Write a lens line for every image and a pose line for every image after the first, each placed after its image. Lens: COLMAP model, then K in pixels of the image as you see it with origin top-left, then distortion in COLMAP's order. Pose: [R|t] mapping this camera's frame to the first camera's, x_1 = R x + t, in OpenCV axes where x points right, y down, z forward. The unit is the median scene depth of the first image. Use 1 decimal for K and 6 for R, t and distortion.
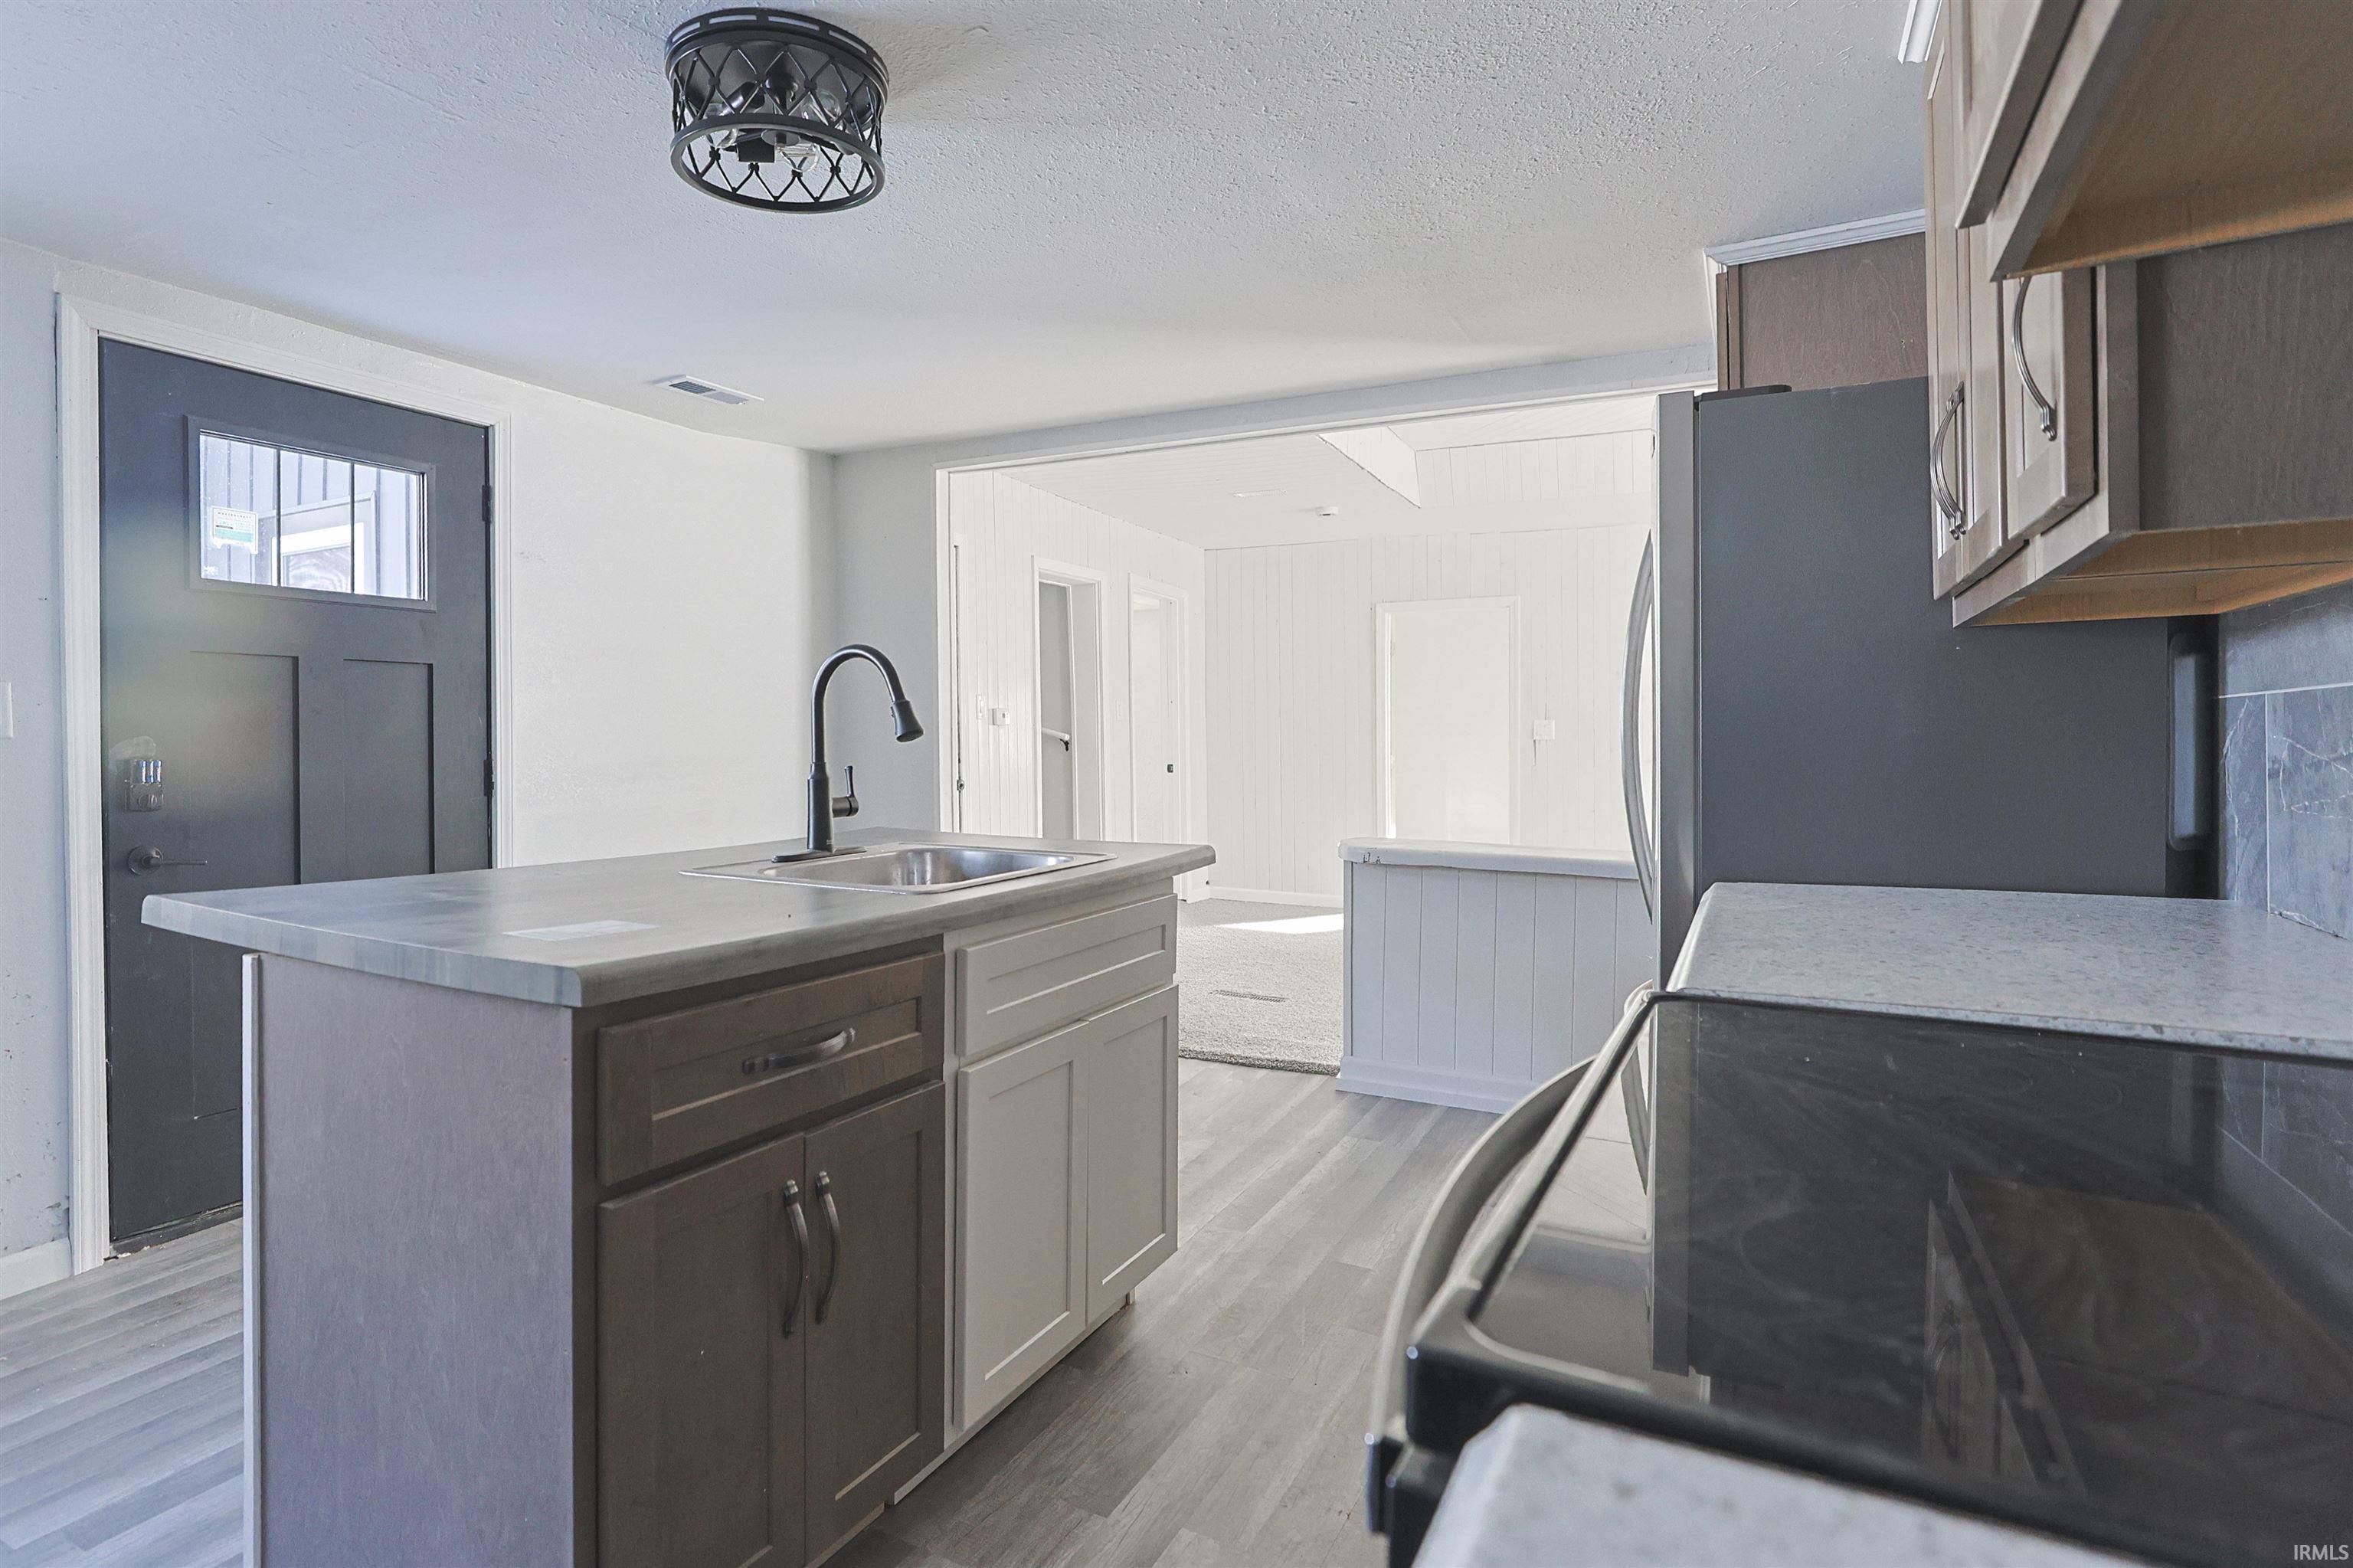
lens RADIAL K [[1195.0, 0, 1101.3], [0, 1195.0, 750.9], [0, 0, 1]] dist [-0.006328, 0.000434]
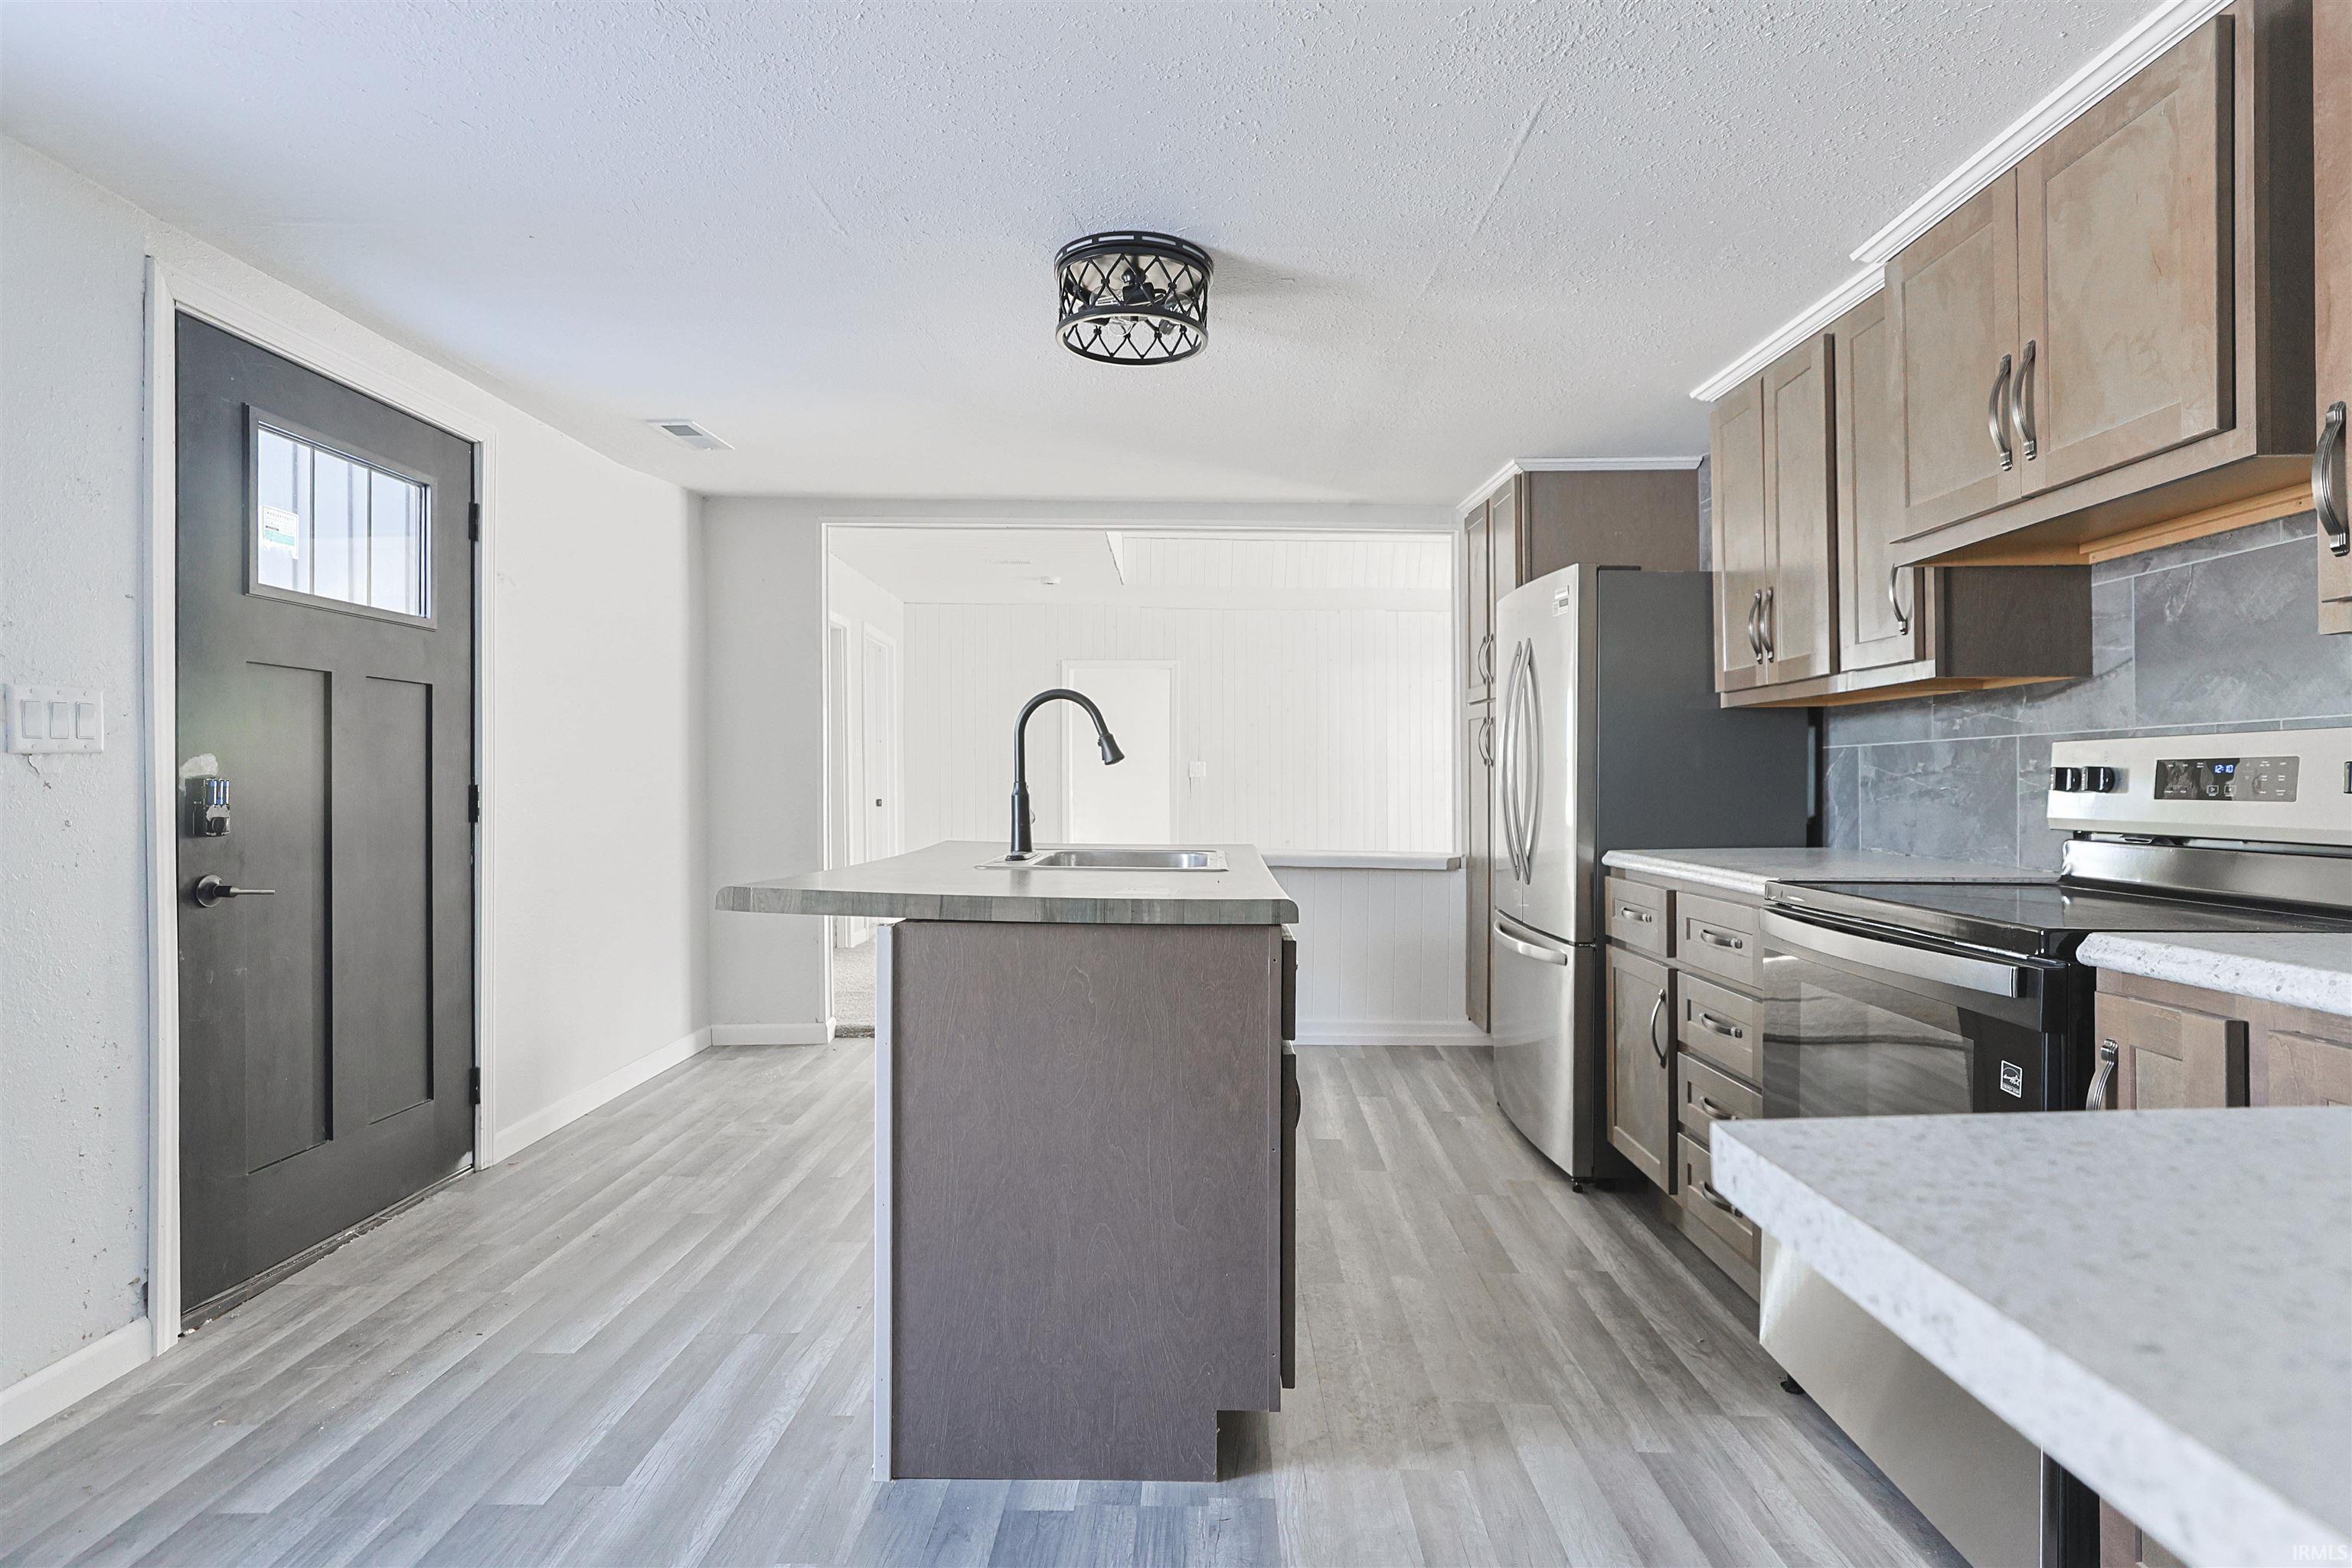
lens RADIAL K [[1135.5, 0, 1194.6], [0, 1135.5, 778.5], [0, 0, 1]] dist [-0.019393, 0.012057]
pose [[0.881095, 0.005138, 0.472911, -0.564887], [0.000927, 0.999920, -0.012590, 0.018946], [-0.472938, 0.011531, 0.881020, -0.113298]]
